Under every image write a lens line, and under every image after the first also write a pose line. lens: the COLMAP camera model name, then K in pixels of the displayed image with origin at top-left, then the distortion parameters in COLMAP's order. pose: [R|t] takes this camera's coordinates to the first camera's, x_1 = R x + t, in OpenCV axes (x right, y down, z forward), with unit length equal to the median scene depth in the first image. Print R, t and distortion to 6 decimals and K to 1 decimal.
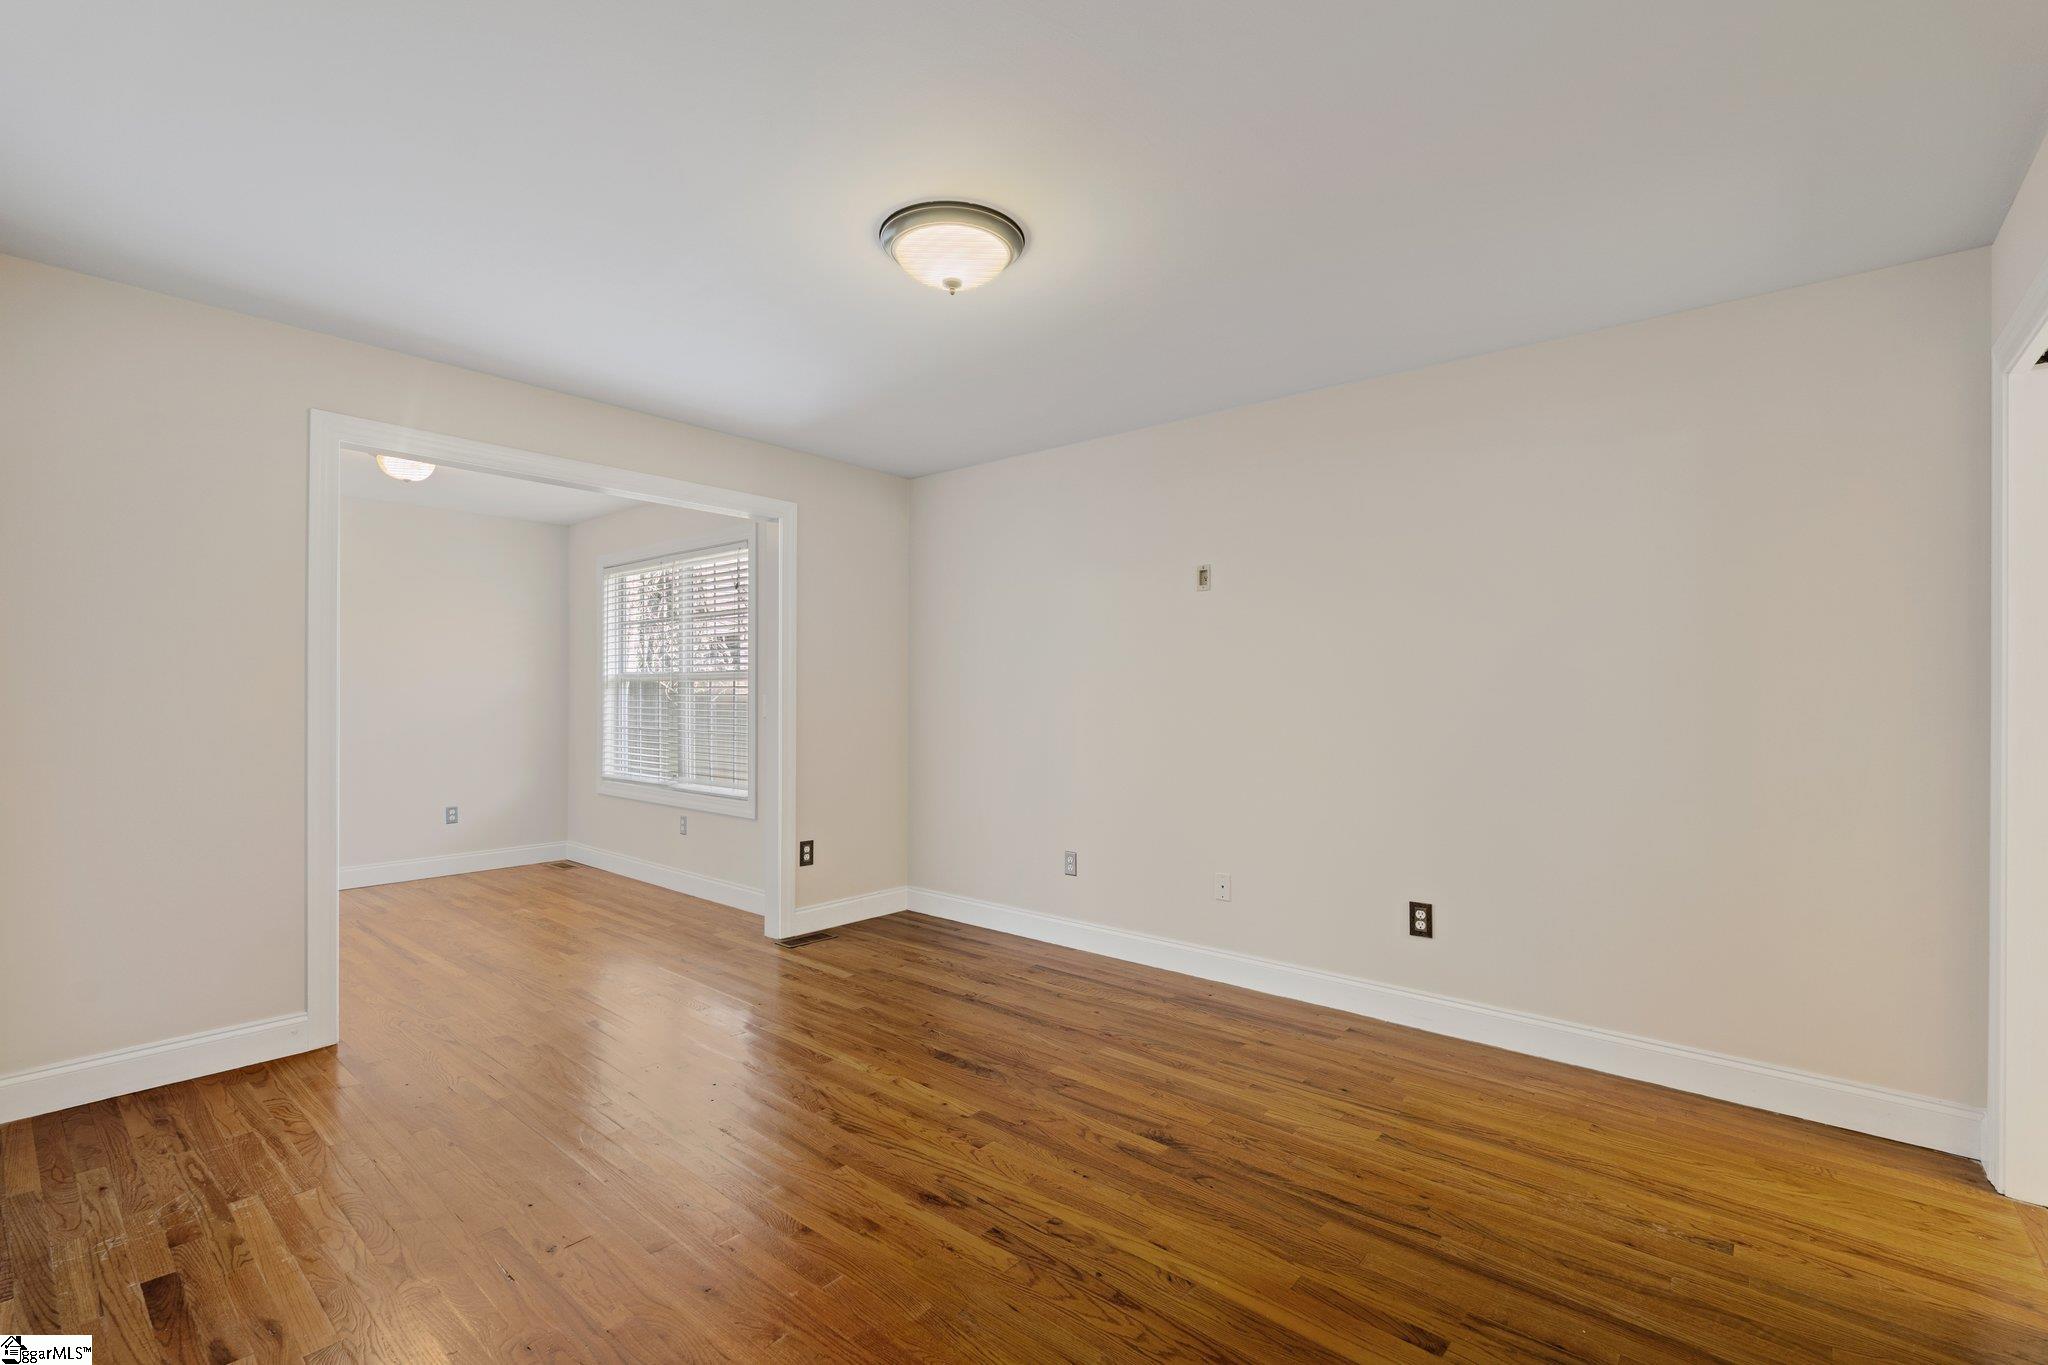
lens RADIAL K [[890.0, 0, 1020.3], [0, 890.0, 687.3], [0, 0, 1]] dist [-0.005312, -0.000037]
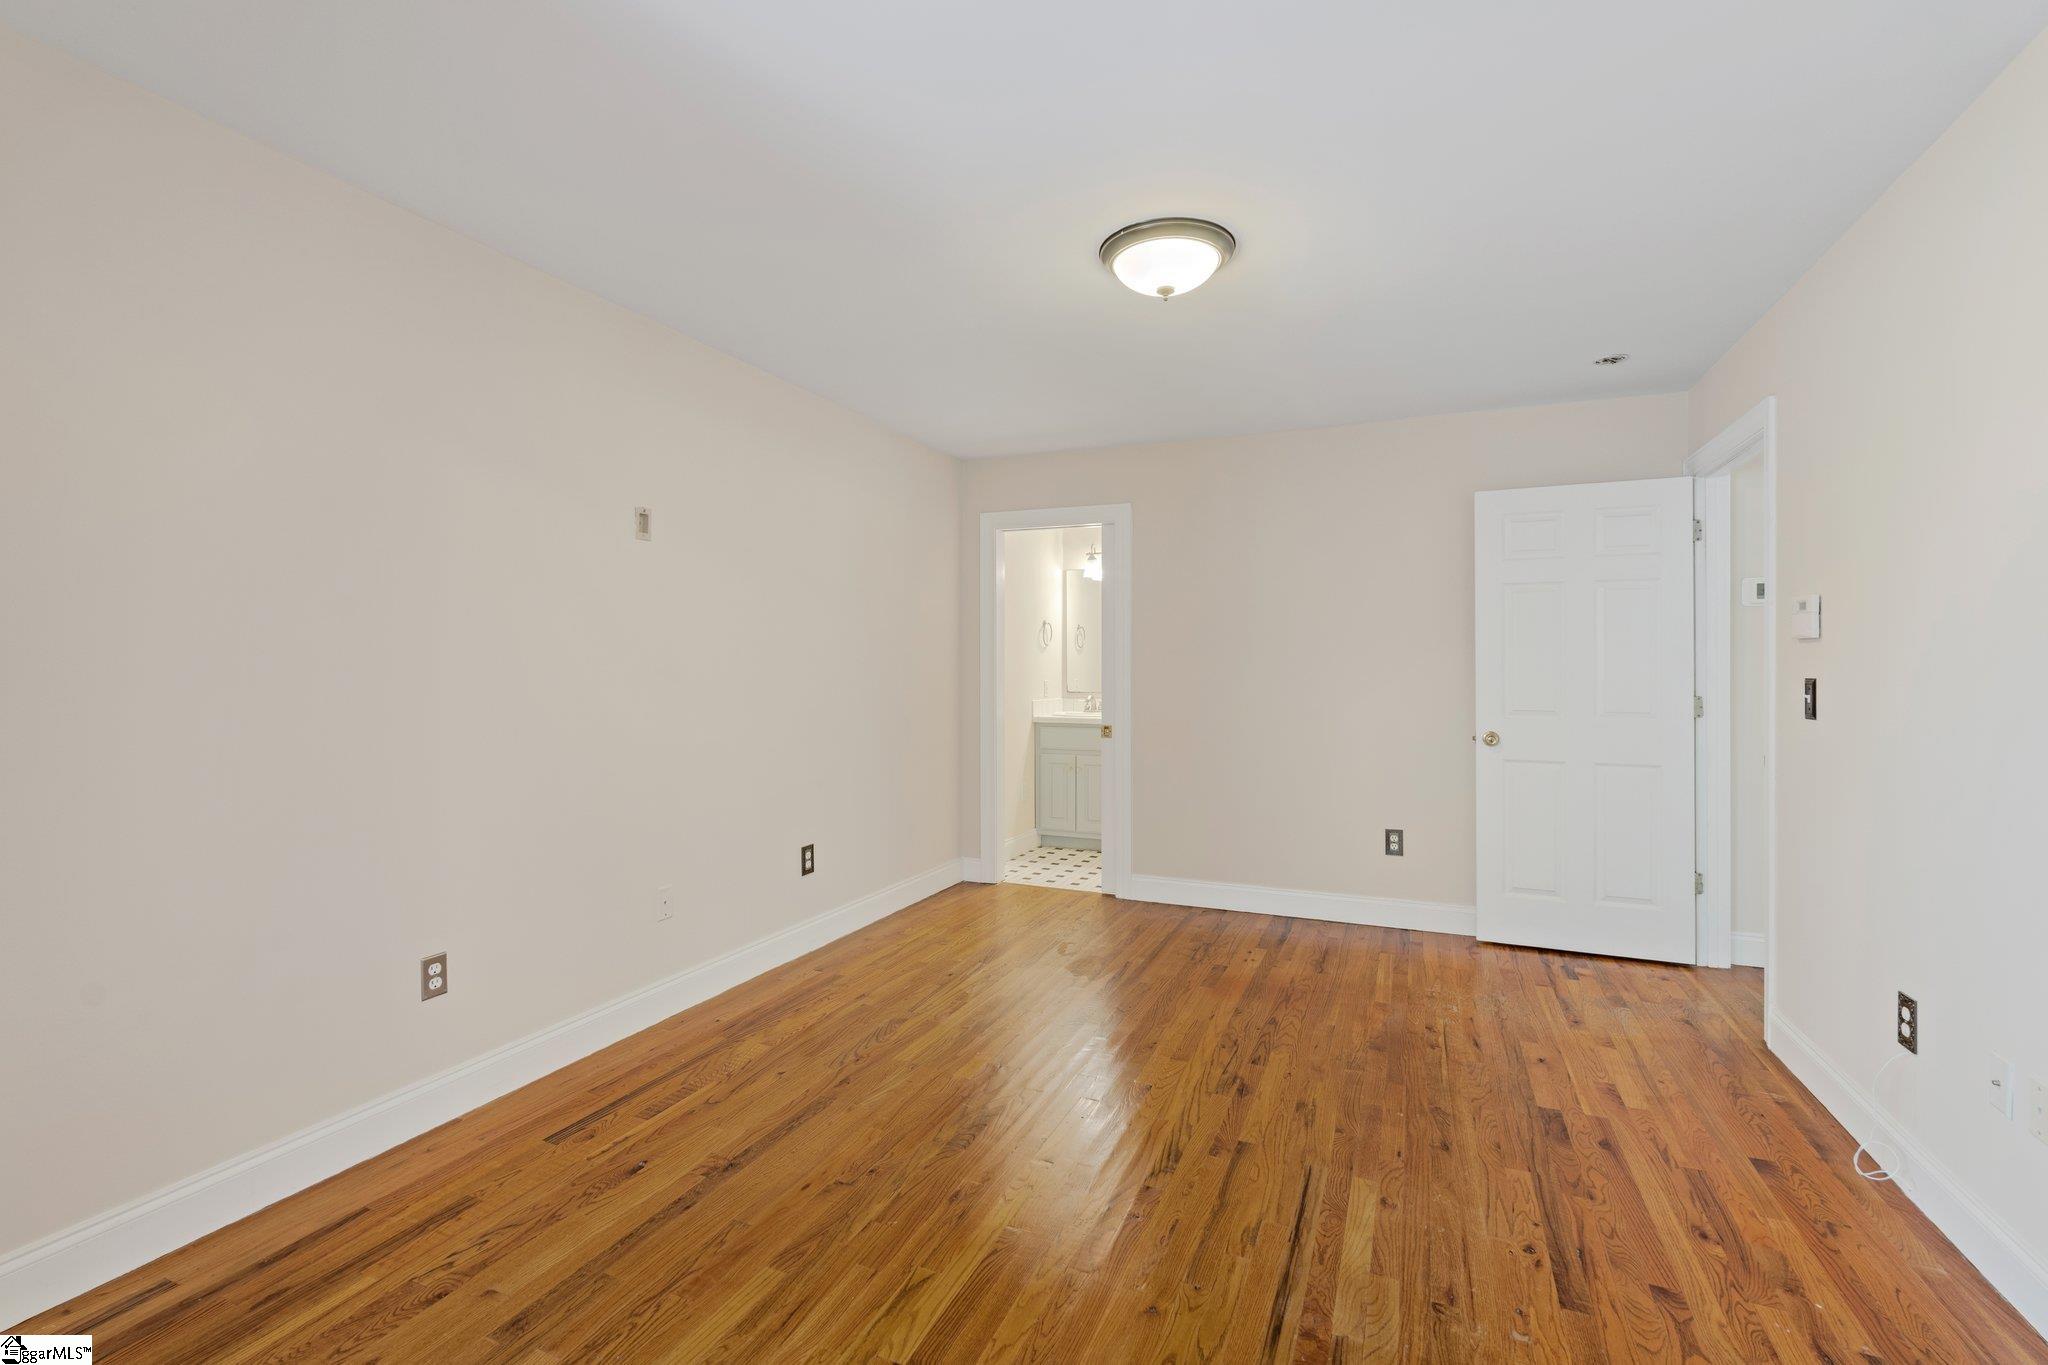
lens RADIAL K [[890.0, 0, 1020.3], [0, 890.0, 687.3], [0, 0, 1]] dist [-0.005312, -0.000037]
pose [[-0.278885, -0.027186, 0.959940, -0.759930], [-0.011163, 0.999623, 0.025067, -0.001201], [-0.960260, -0.003725, -0.279083, 1.065637]]
